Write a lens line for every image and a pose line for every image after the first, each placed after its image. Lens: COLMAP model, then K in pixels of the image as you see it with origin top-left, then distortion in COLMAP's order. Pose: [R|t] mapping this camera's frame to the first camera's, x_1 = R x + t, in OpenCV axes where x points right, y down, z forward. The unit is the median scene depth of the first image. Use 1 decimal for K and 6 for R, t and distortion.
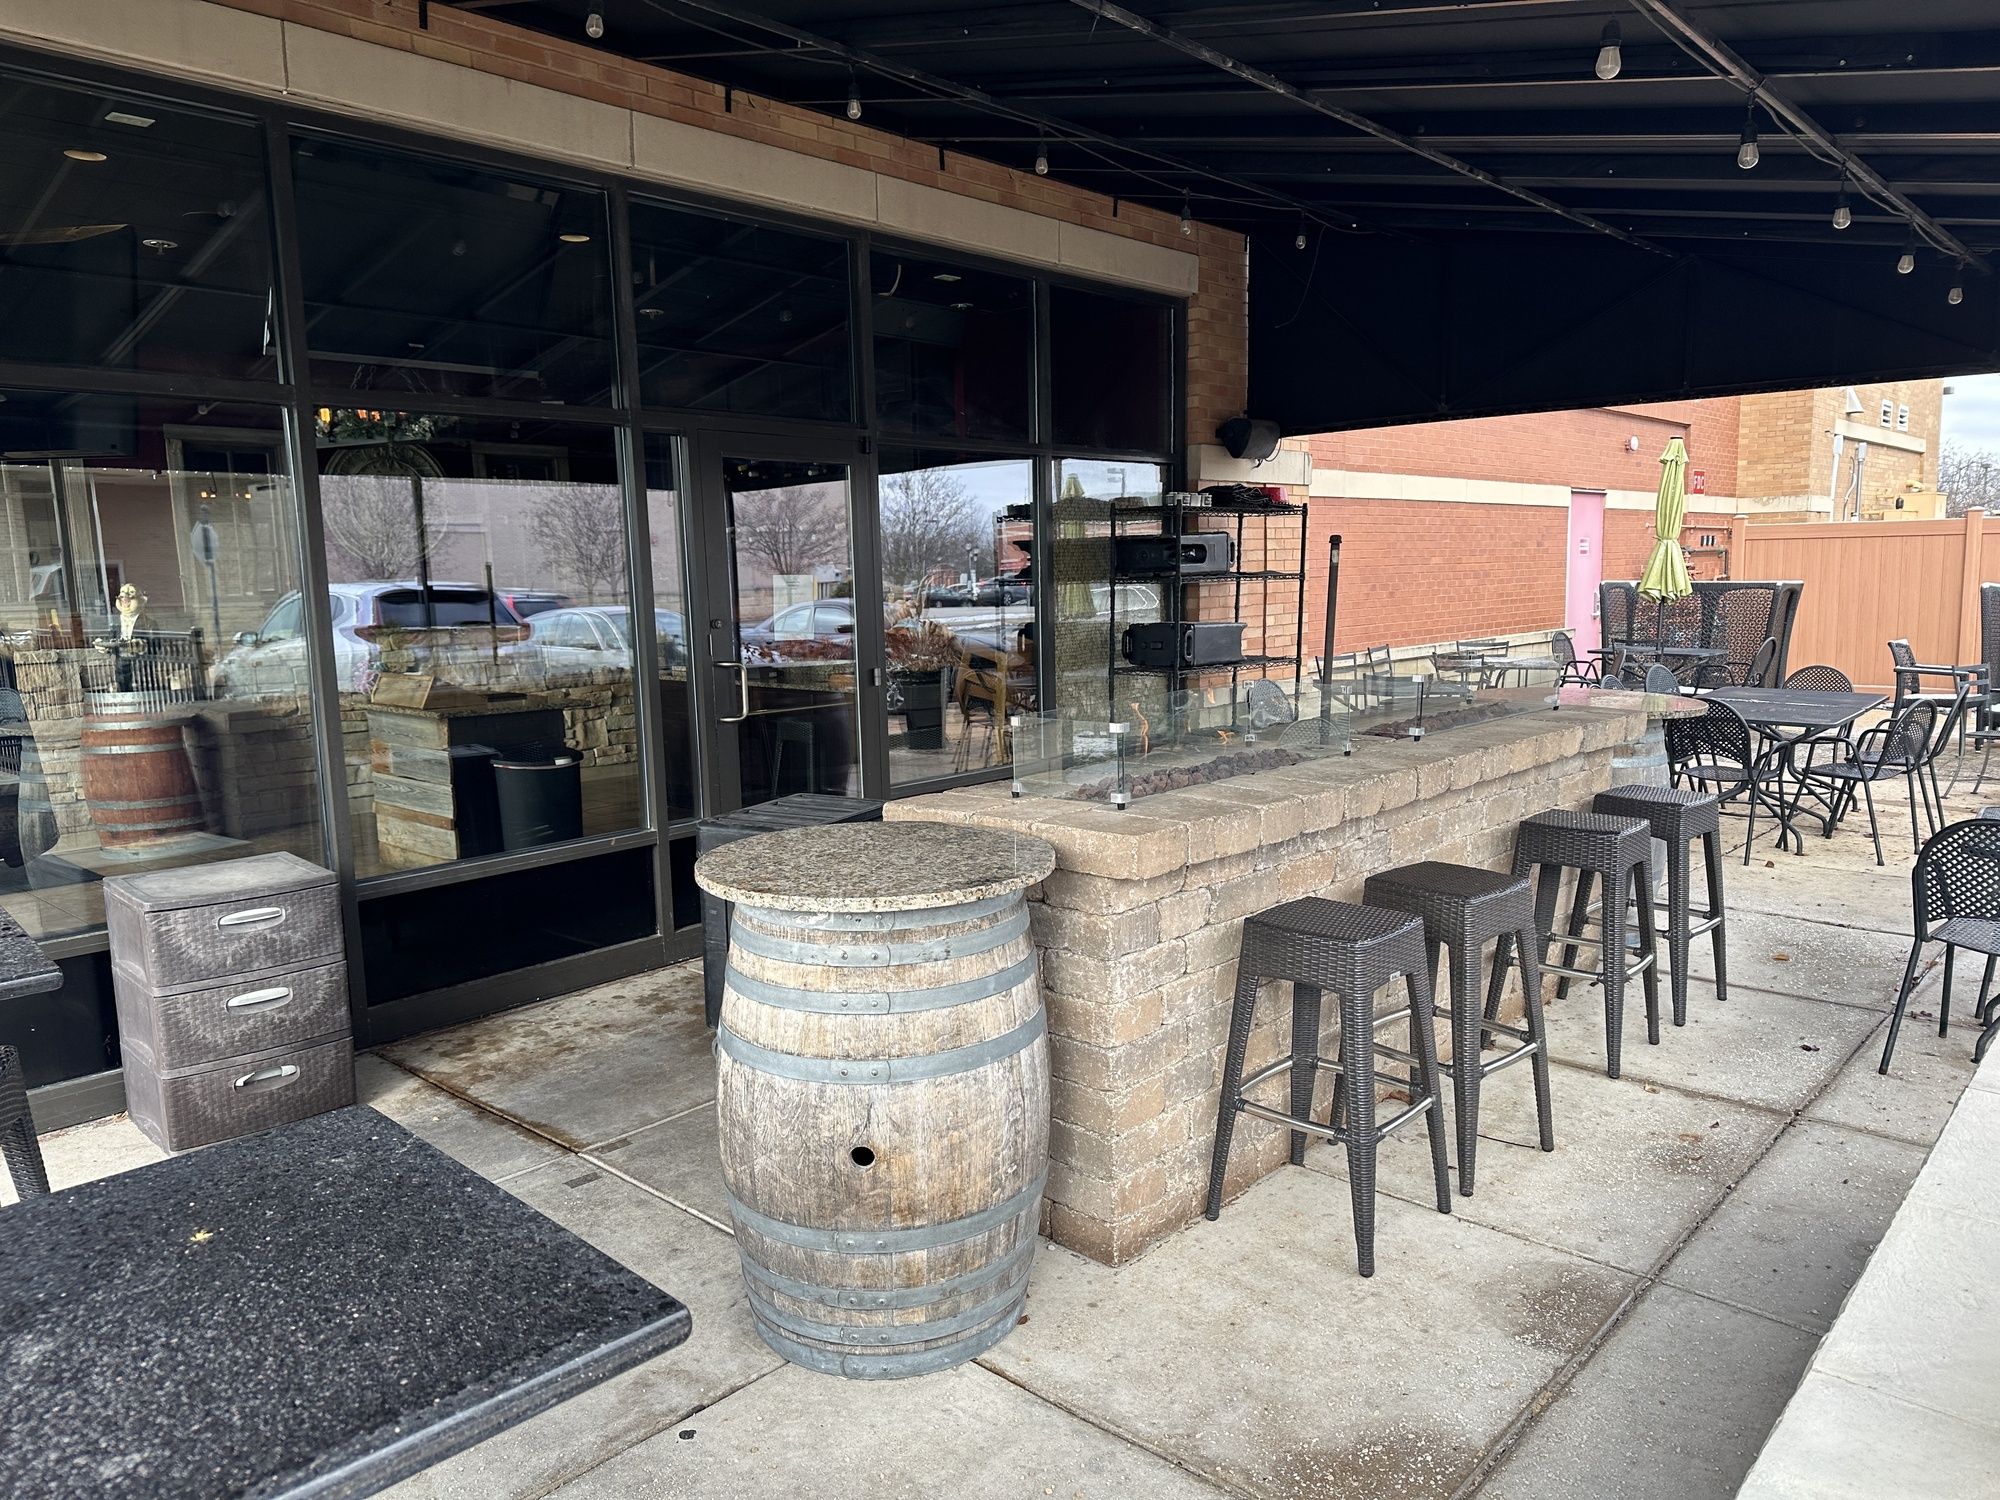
lens RADIAL K [[1386.4, 0, 991.6], [0, 1386.4, 755.0], [0, 0, 1]] dist [0.004270, 0.000591]
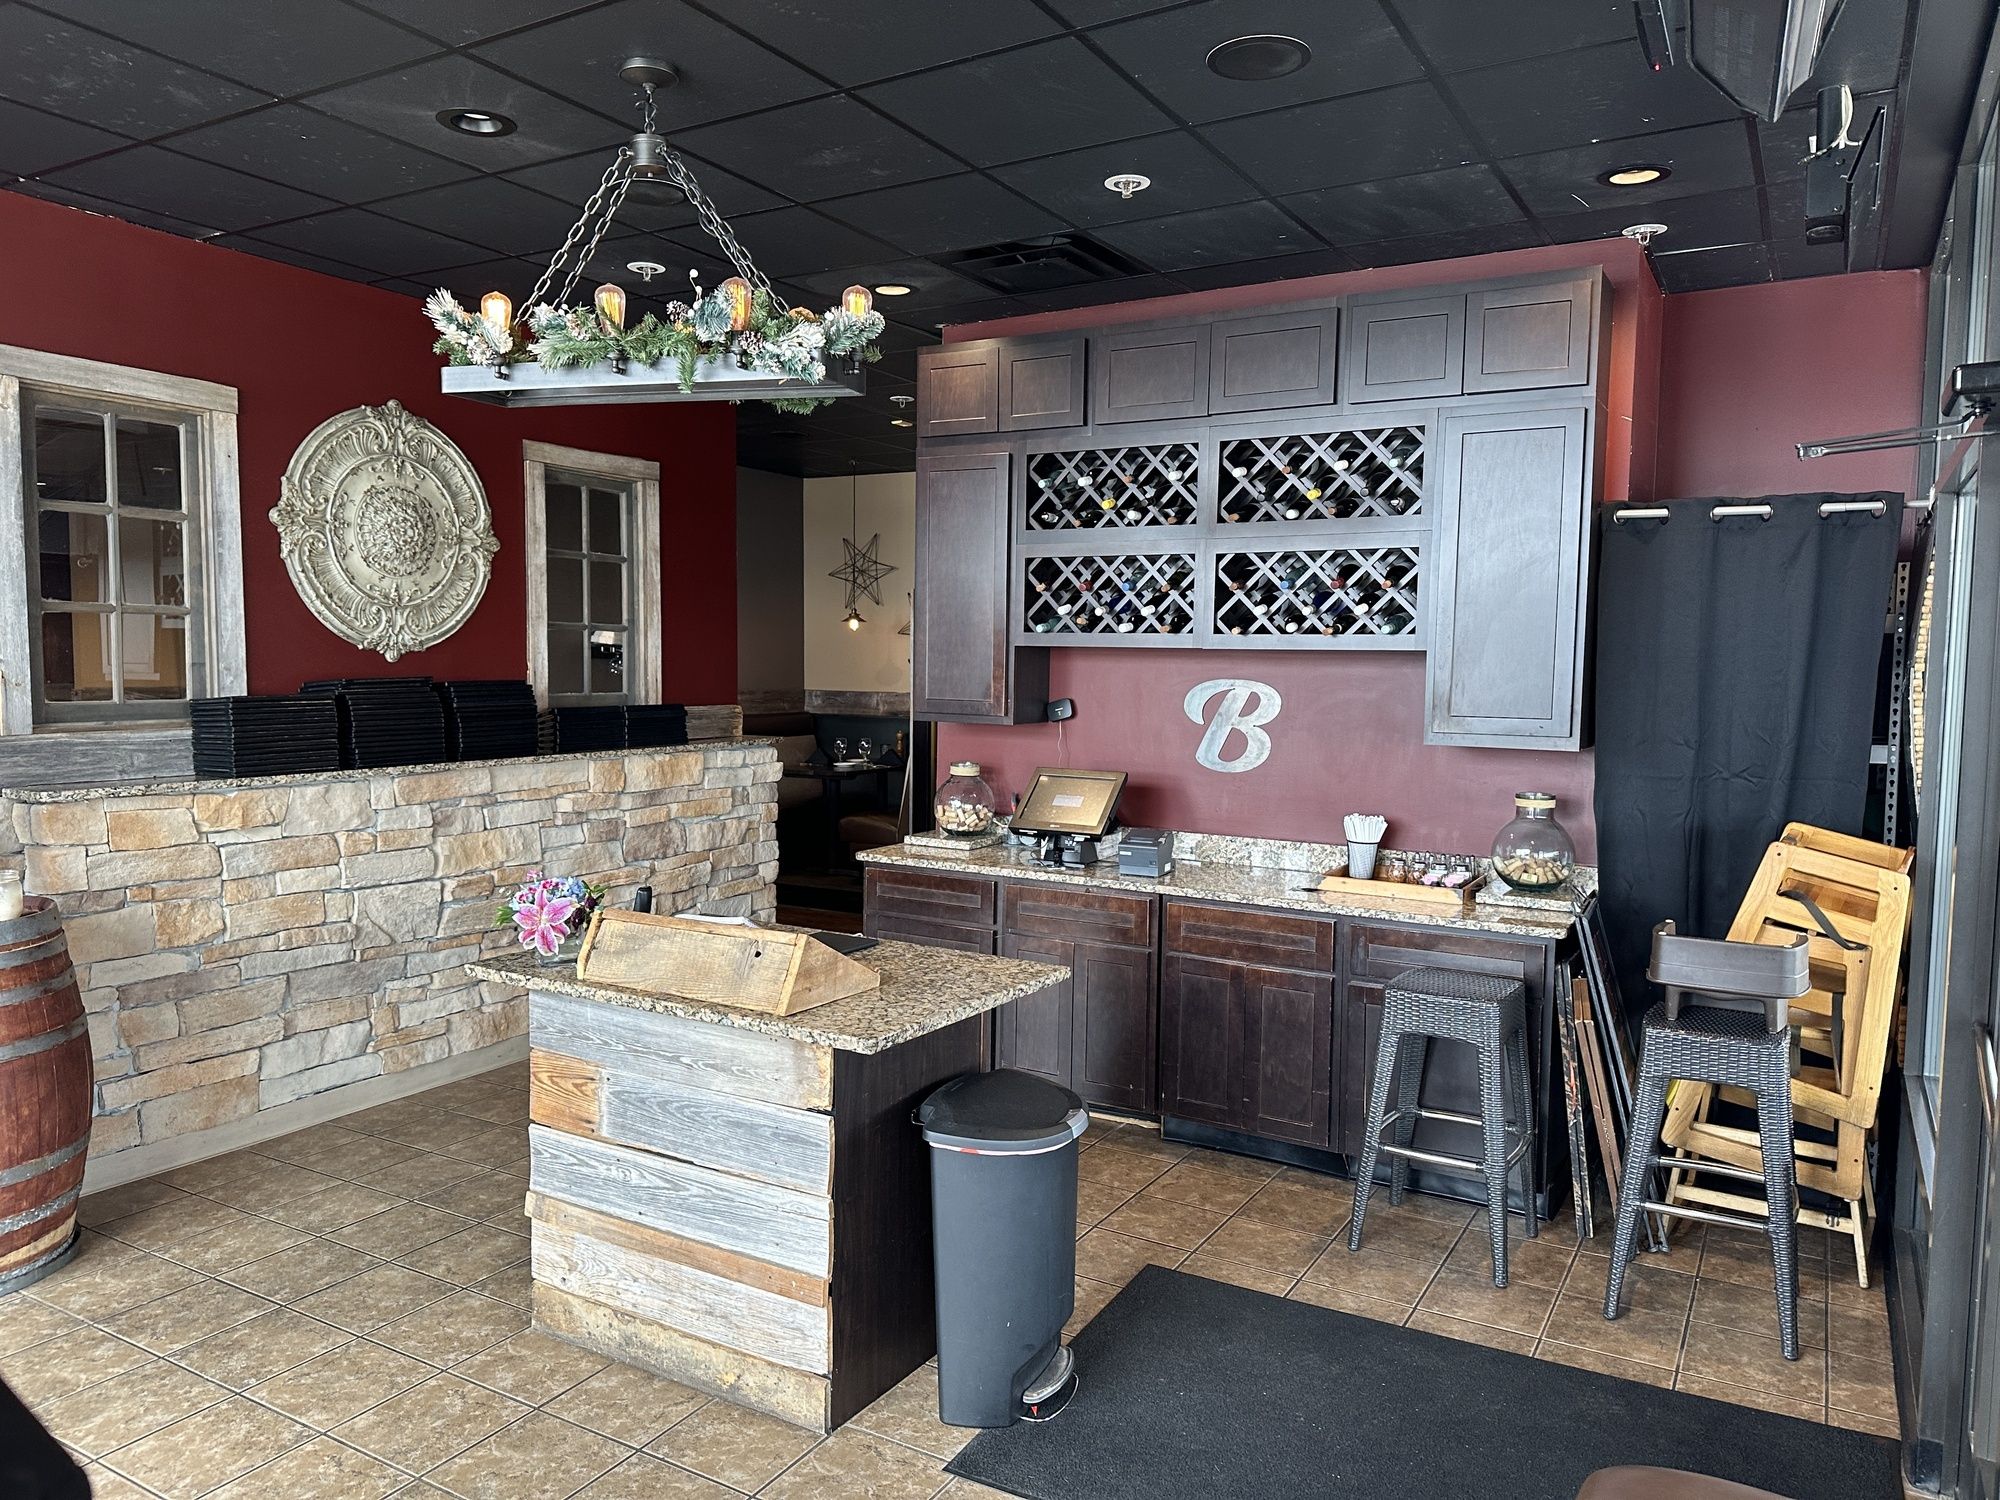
lens RADIAL K [[1386.4, 0, 1008.8], [0, 1386.4, 751.2], [0, 0, 1]] dist [0.004270, 0.000591]
pose [[0.978107, 0.013088, 0.207689, -0.315862], [0.001392, 0.997587, -0.069419, -0.060206], [-0.208096, 0.068188, 0.975729, 0.430879]]
